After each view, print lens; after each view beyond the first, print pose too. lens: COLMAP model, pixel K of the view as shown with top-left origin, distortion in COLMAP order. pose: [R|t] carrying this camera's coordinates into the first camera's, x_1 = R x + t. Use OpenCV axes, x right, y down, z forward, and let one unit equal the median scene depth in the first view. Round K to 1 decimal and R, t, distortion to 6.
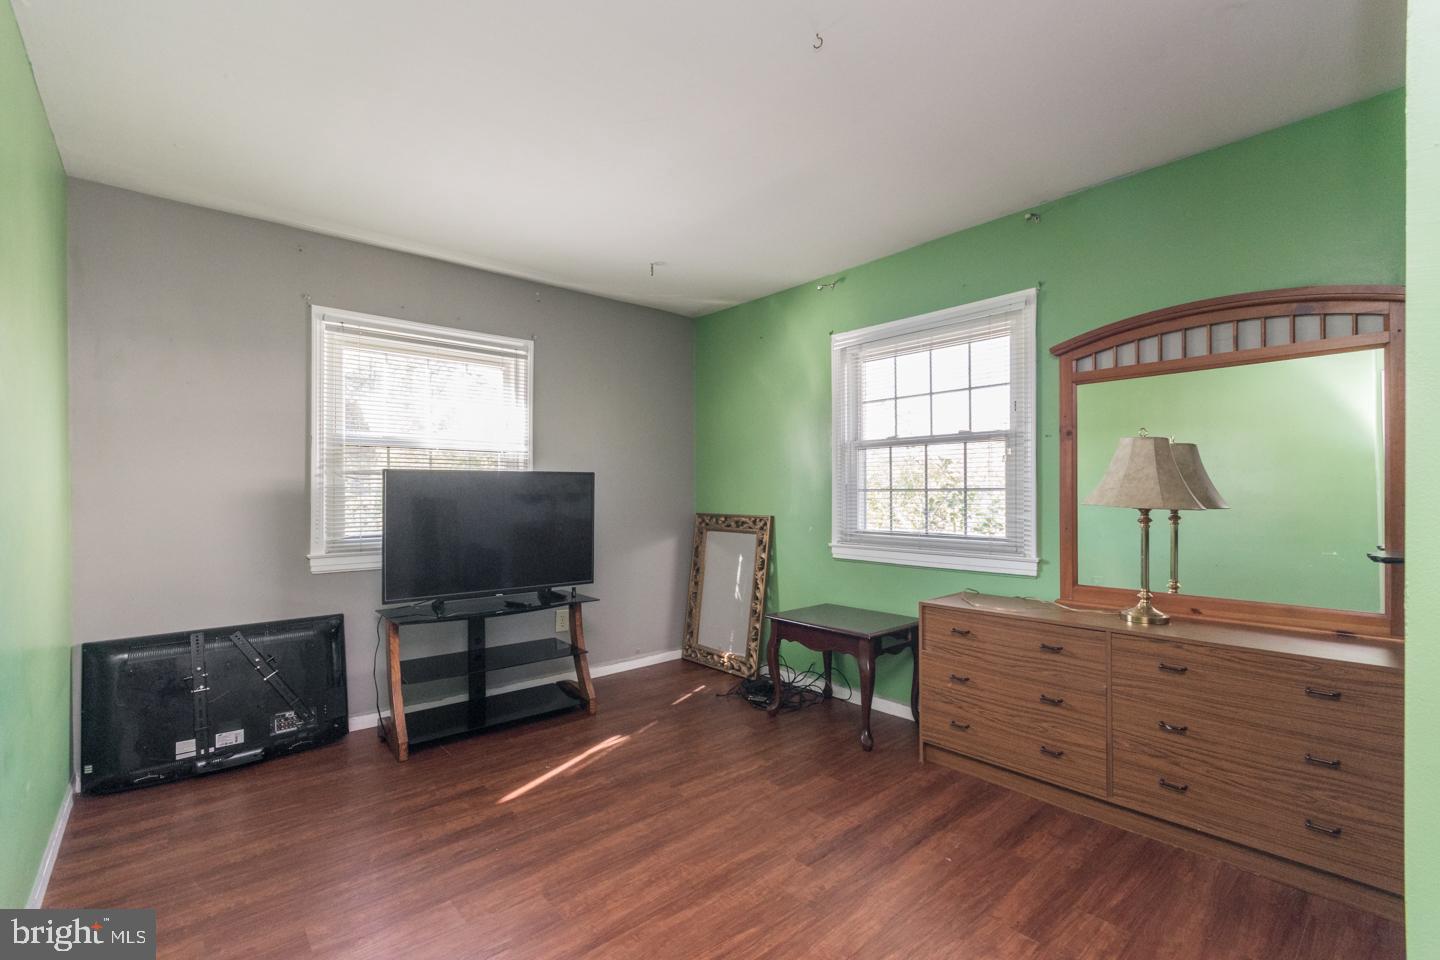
lens RADIAL K [[633.0, 0, 720.0], [0, 633.0, 480.0], [0, 0, 1]] dist [0.004794, 0.000281]
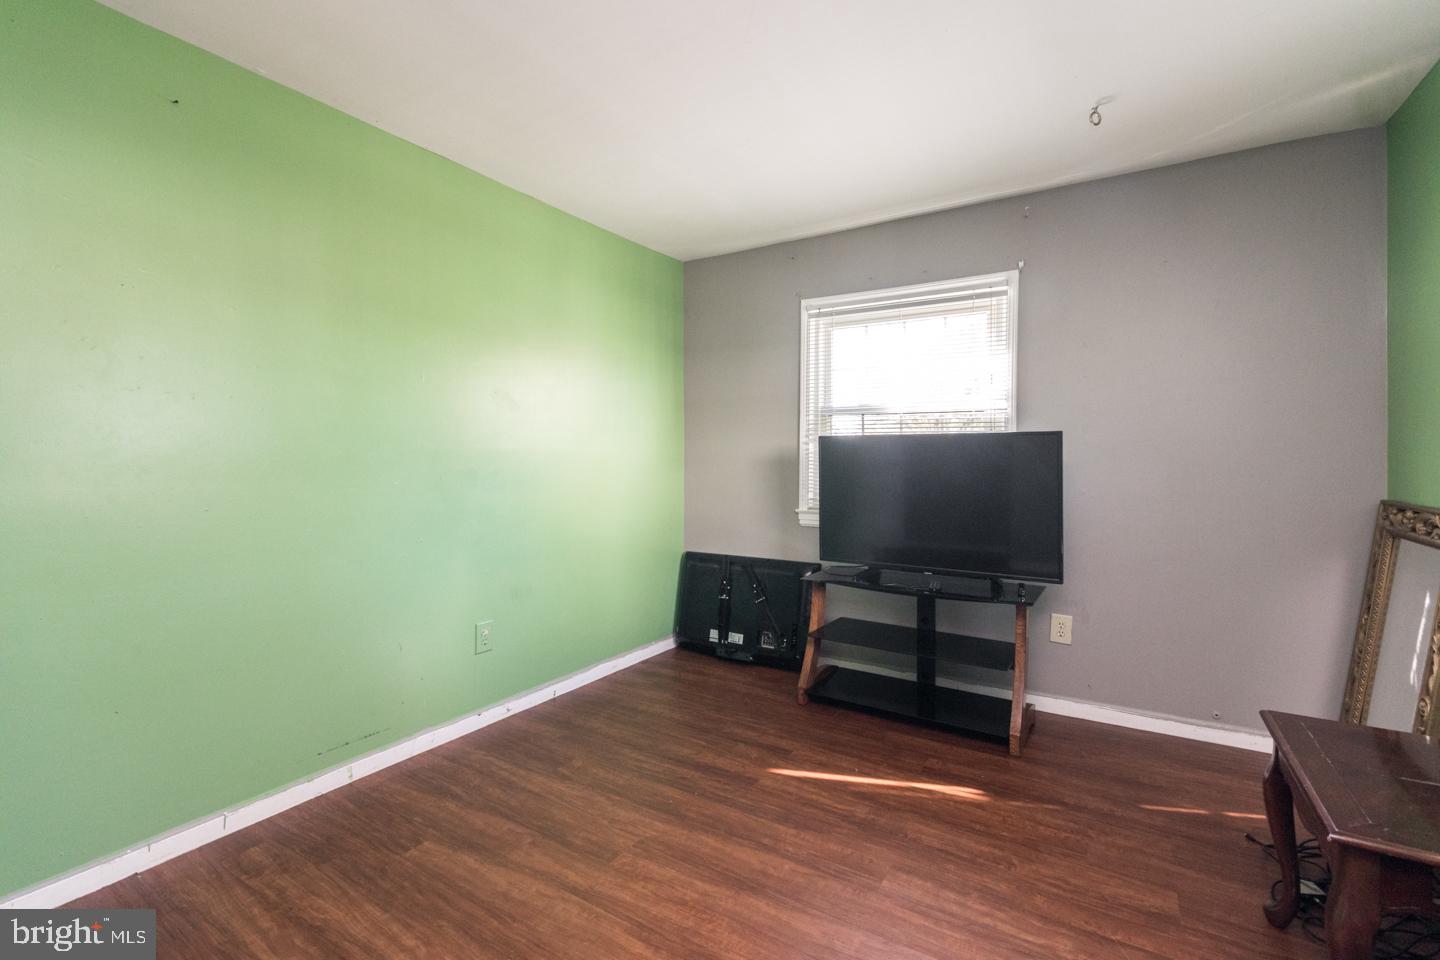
lens RADIAL K [[644.6, 0, 705.0], [0, 644.6, 447.2], [0, 0, 1]] dist [-0.002845, -0.000087]
pose [[0.276244, -0.012662, -0.961004, 0.466094], [0.015938, 0.999836, -0.008592, 0.007824], [0.960955, -0.012943, 0.276401, 0.484442]]
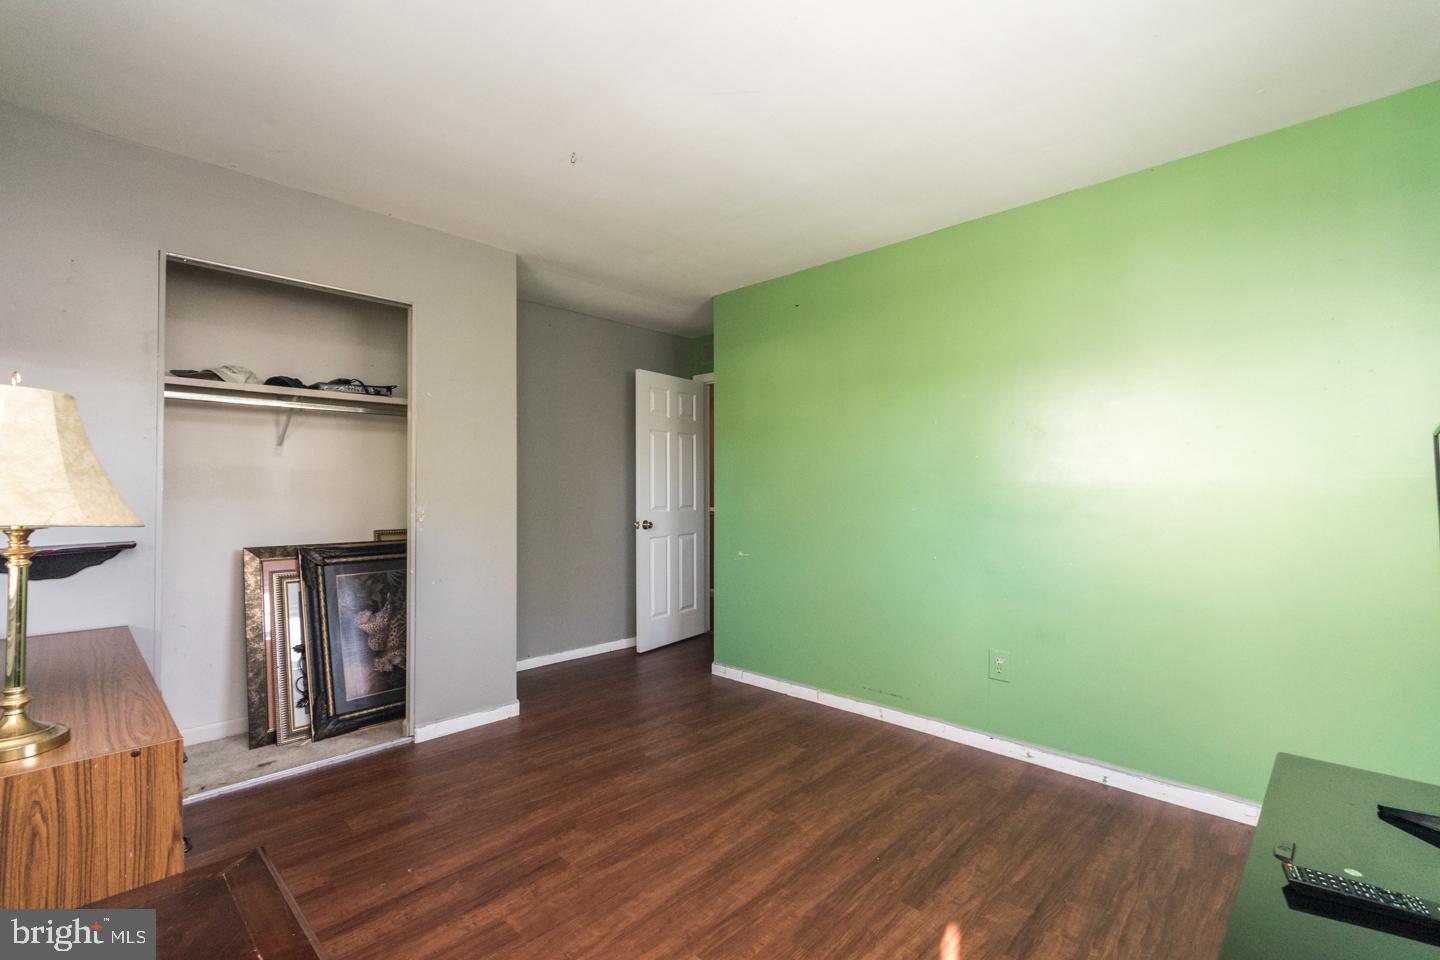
lens RADIAL K [[633.0, 0, 720.0], [0, 633.0, 480.0], [0, 0, 1]] dist [0.004794, 0.000281]
pose [[-0.996517, 0.006163, -0.083166, -0.023008], [0.009085, 0.999353, -0.034803, 0.023779], [0.082898, -0.035438, -0.995928, 1.316493]]
